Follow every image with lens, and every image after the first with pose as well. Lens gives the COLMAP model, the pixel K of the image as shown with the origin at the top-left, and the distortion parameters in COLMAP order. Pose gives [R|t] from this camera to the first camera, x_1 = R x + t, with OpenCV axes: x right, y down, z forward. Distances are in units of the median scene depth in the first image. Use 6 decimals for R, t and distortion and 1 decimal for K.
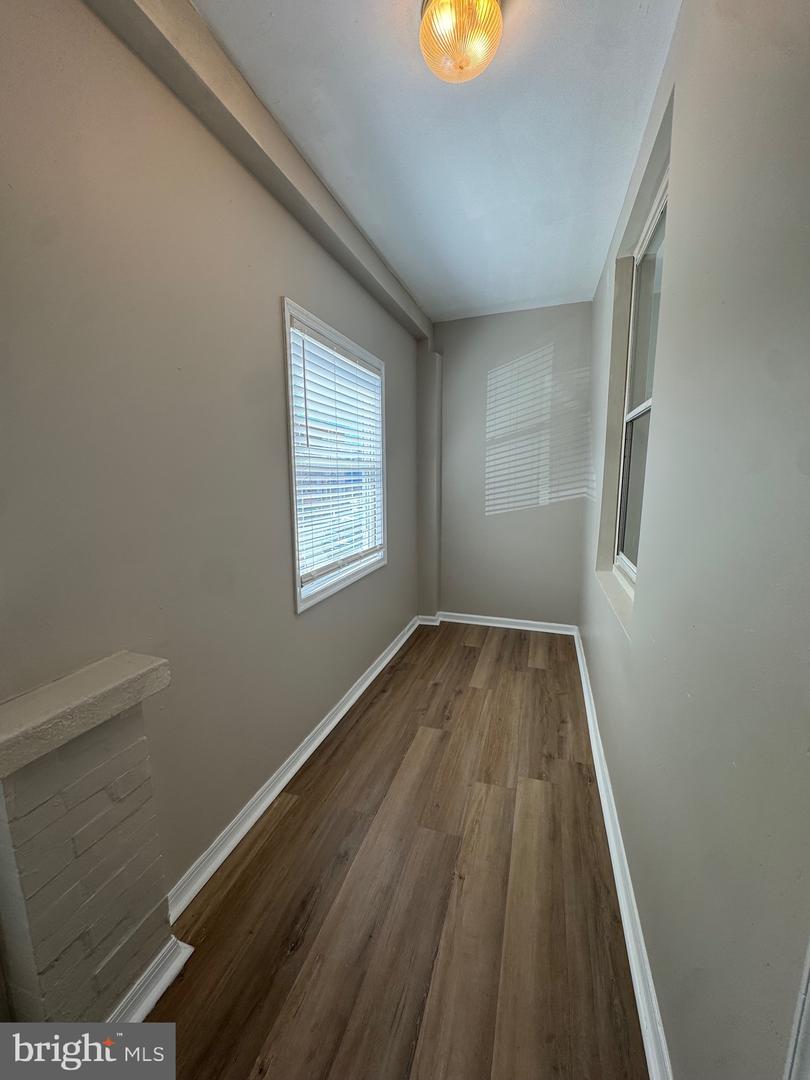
lens RADIAL K [[432.1, 0, 405.5], [0, 432.1, 542.0], [0, 0, 1]] dist [-0.005706, 0.000765]
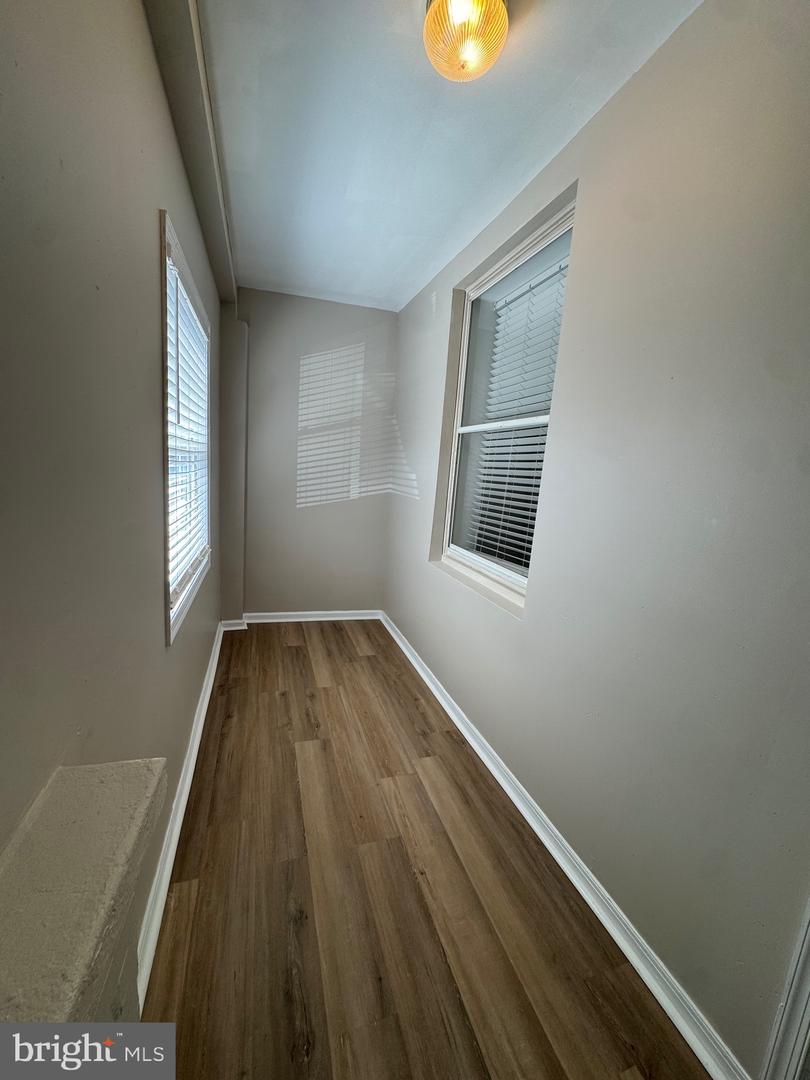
lens RADIAL K [[432.1, 0, 406.9], [0, 432.1, 541.6], [0, 0, 1]] dist [-0.005706, 0.000765]
pose [[0.807997, -0.035528, 0.588115, -0.274911], [0.015937, 0.999133, 0.038462, -0.029026], [-0.588971, -0.021705, 0.807862, 0.120679]]
